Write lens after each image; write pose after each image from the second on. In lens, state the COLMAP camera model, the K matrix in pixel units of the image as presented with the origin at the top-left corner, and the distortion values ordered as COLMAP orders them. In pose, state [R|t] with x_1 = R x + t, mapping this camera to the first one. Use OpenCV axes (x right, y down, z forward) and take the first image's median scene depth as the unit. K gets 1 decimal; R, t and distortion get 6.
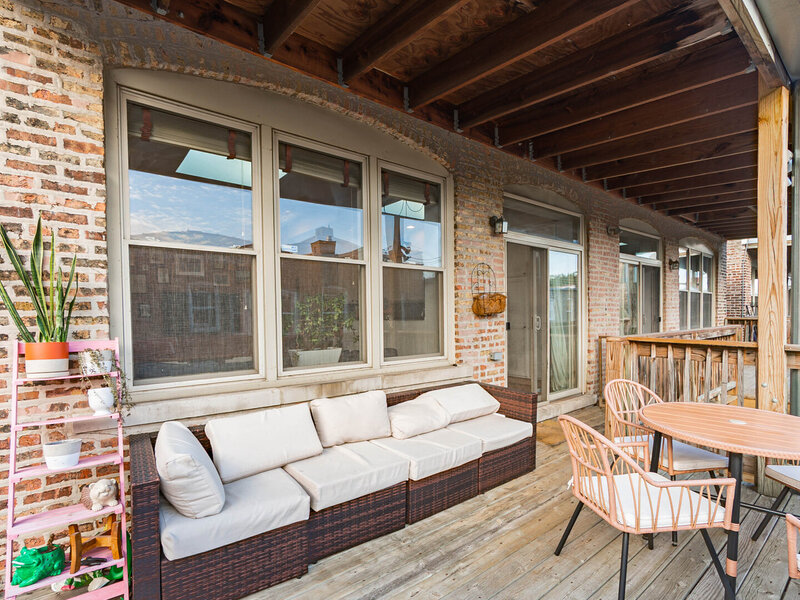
lens RADIAL K [[397.0, 0, 382.8], [0, 397.0, 321.7], [0, 0, 1]] dist [-0.003585, -0.001081]
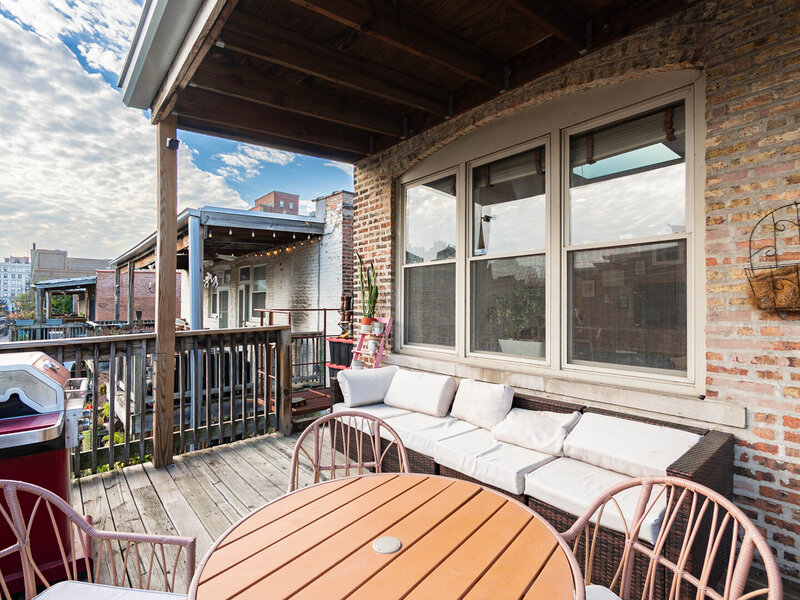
lens RADIAL K [[397.0, 0, 399.2], [0, 397.0, 301.5], [0, 0, 1]] dist [-0.003585, -0.001081]
pose [[0.062456, -0.006956, -0.998023, 0.962311], [-0.026691, 0.999606, -0.008637, -0.016706], [0.997691, 0.027178, 0.062246, 0.691673]]
